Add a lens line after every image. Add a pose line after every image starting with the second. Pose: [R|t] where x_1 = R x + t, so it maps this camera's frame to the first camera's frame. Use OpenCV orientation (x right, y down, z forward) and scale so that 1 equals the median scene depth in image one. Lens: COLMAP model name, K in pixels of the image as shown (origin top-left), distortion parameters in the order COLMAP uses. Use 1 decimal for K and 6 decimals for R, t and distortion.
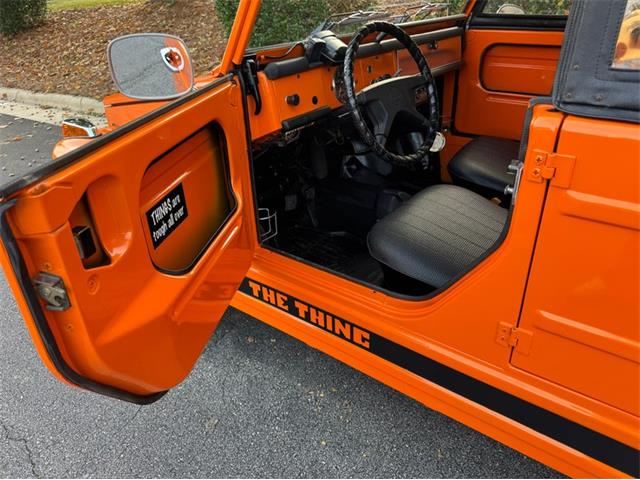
lens RADIAL K [[460.1, 0, 320.0], [0, 460.1, 240.0], [0, 0, 1]] dist [0.005497, 0.000271]
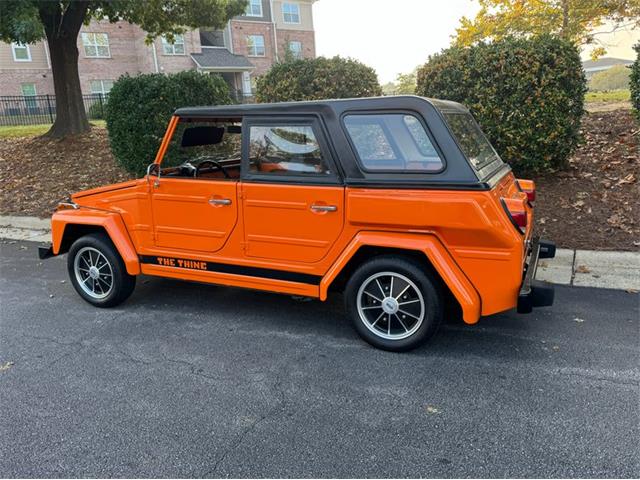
lens RADIAL K [[535.5, 0, 353.6], [0, 535.5, 239.9], [0, 0, 1]] dist [0.112135, -0.150907]
pose [[0.964797, -0.033570, 0.260846, 0.106491], [0.105228, 0.958244, -0.265886, 0.913666], [-0.241028, 0.283974, 0.928043, -2.036401]]
